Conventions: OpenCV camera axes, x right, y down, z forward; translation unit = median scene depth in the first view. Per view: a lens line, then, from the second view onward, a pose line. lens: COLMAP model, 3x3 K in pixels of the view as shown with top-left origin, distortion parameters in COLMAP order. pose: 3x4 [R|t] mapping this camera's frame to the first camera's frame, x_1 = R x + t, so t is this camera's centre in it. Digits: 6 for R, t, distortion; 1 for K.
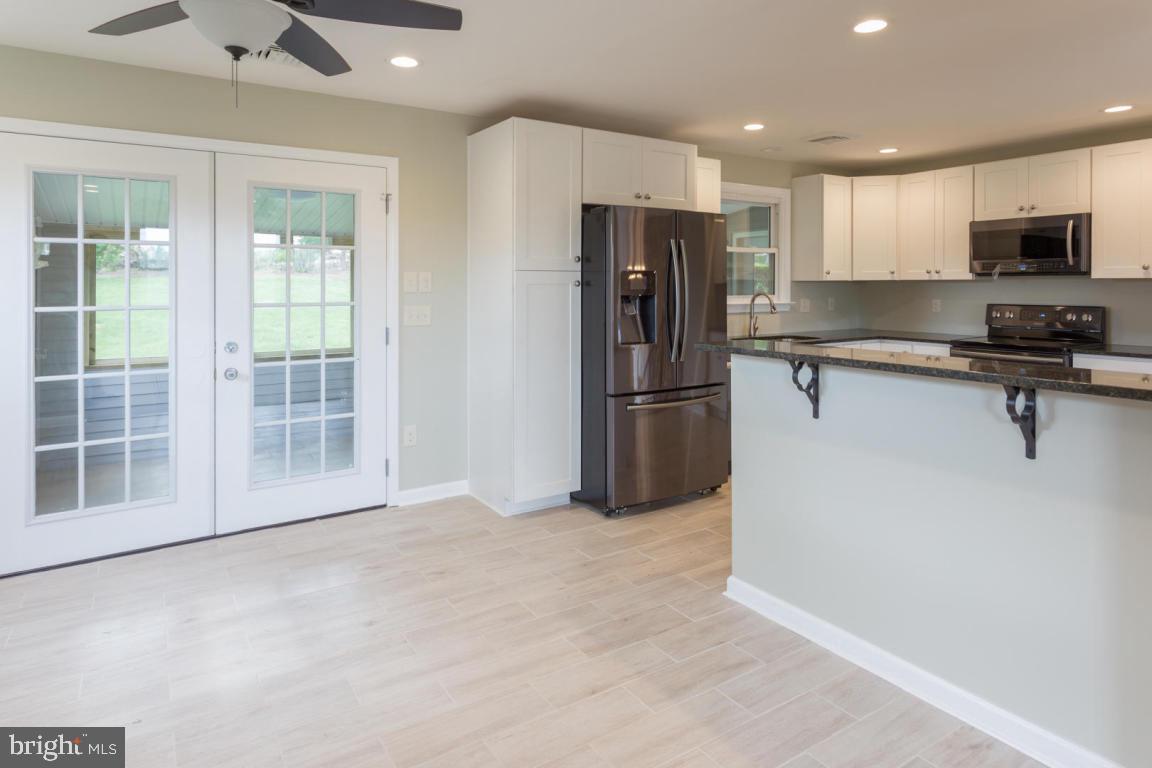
lens RADIAL K [[667.8, 0, 557.1], [0, 667.8, 286.9], [0, 0, 1]] dist [-0.000479, 0.000687]
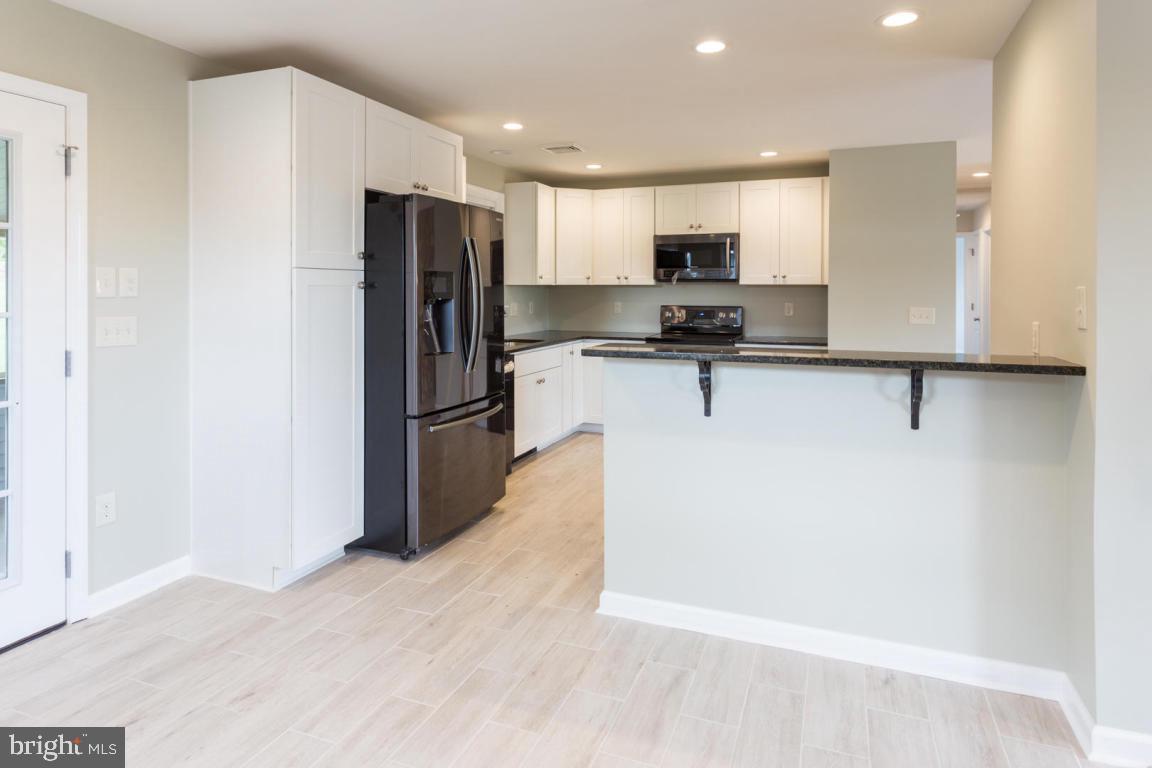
lens RADIAL K [[668.6, 0, 573.5], [0, 668.6, 294.7], [0, 0, 1]] dist [0.000337, 0.000480]
pose [[0.809454, -0.001759, 0.587181, -0.236992], [0.000087, 0.999996, 0.002876, 0.004149], [-0.587184, -0.002277, 0.809450, 0.177665]]
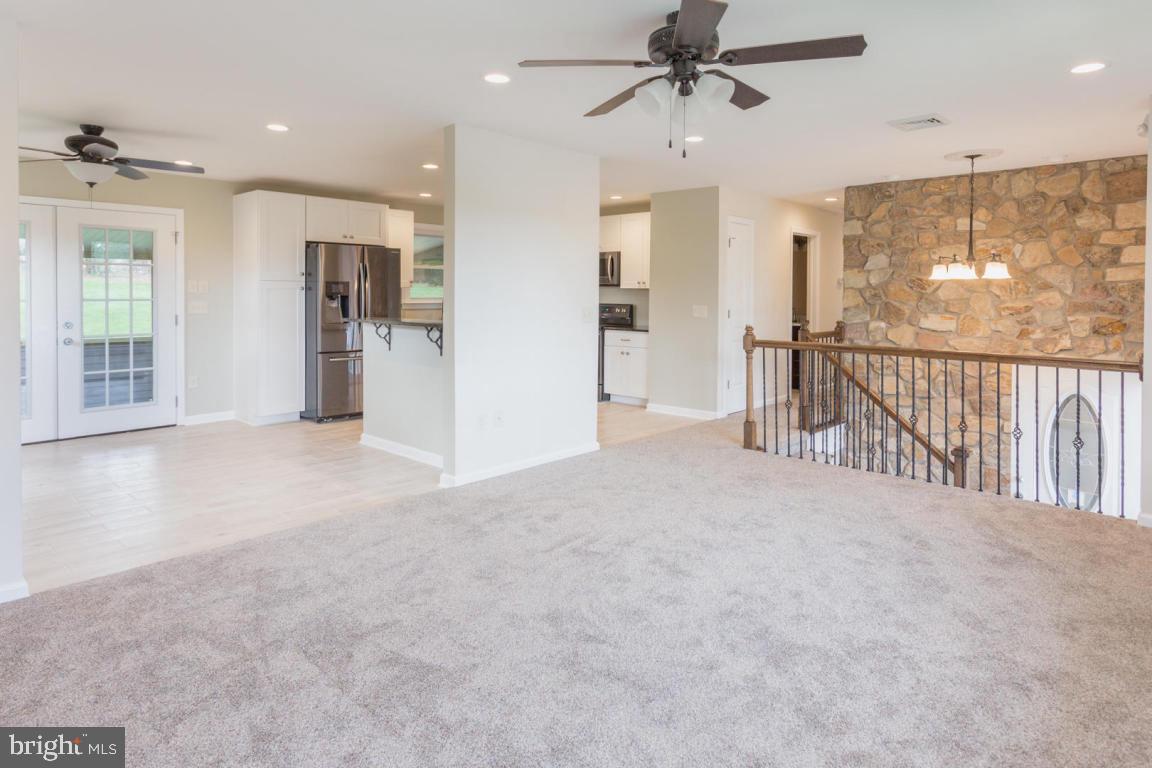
lens RADIAL K [[665.6, 0, 574.5], [0, 665.6, 303.6], [0, 0, 1]] dist [0.000592, -0.000173]
pose [[0.965234, 0.002514, 0.261375, 0.250534], [-0.006823, 0.999855, 0.015578, 0.002581], [-0.261299, -0.016820, 0.965111, -0.792645]]
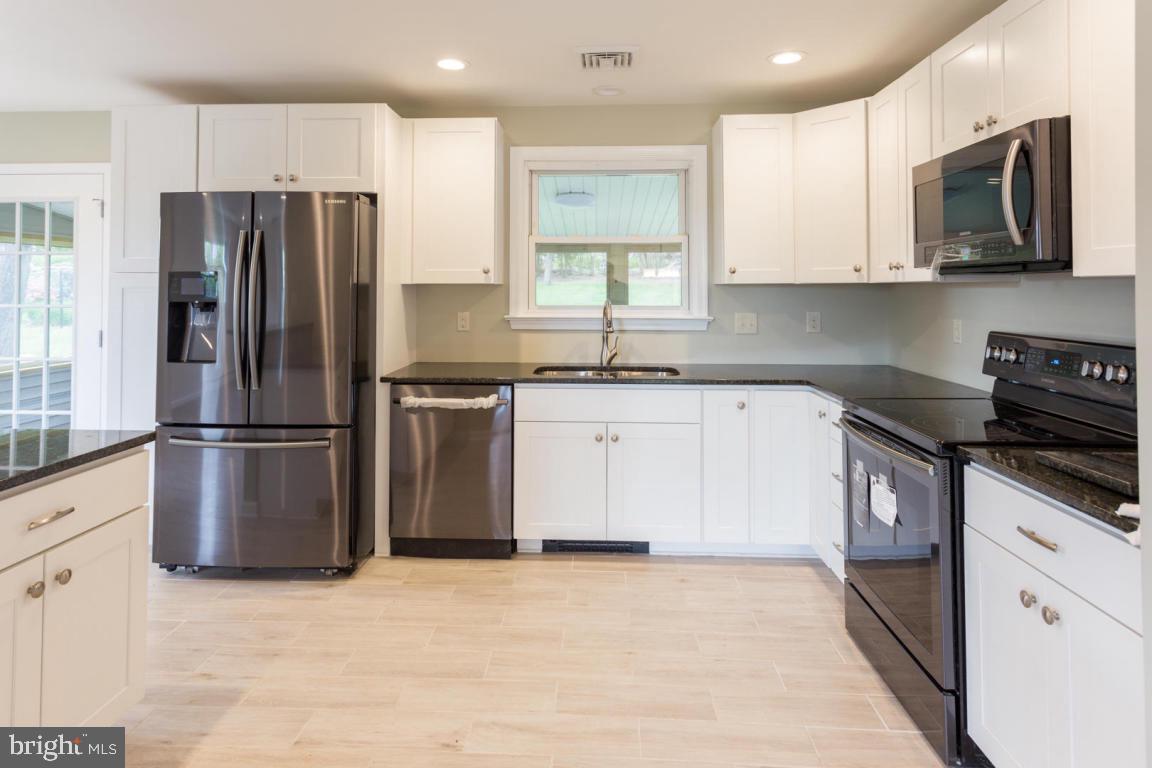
lens RADIAL K [[657.3, 0, 573.7], [0, 657.3, 273.8], [0, 0, 1]] dist [0.000266, 0.000252]
pose [[0.823320, -0.009838, -0.567492, 0.898116], [-0.004862, 0.999691, -0.024384, -0.004191], [0.567556, 0.022835, 0.823018, 0.578235]]
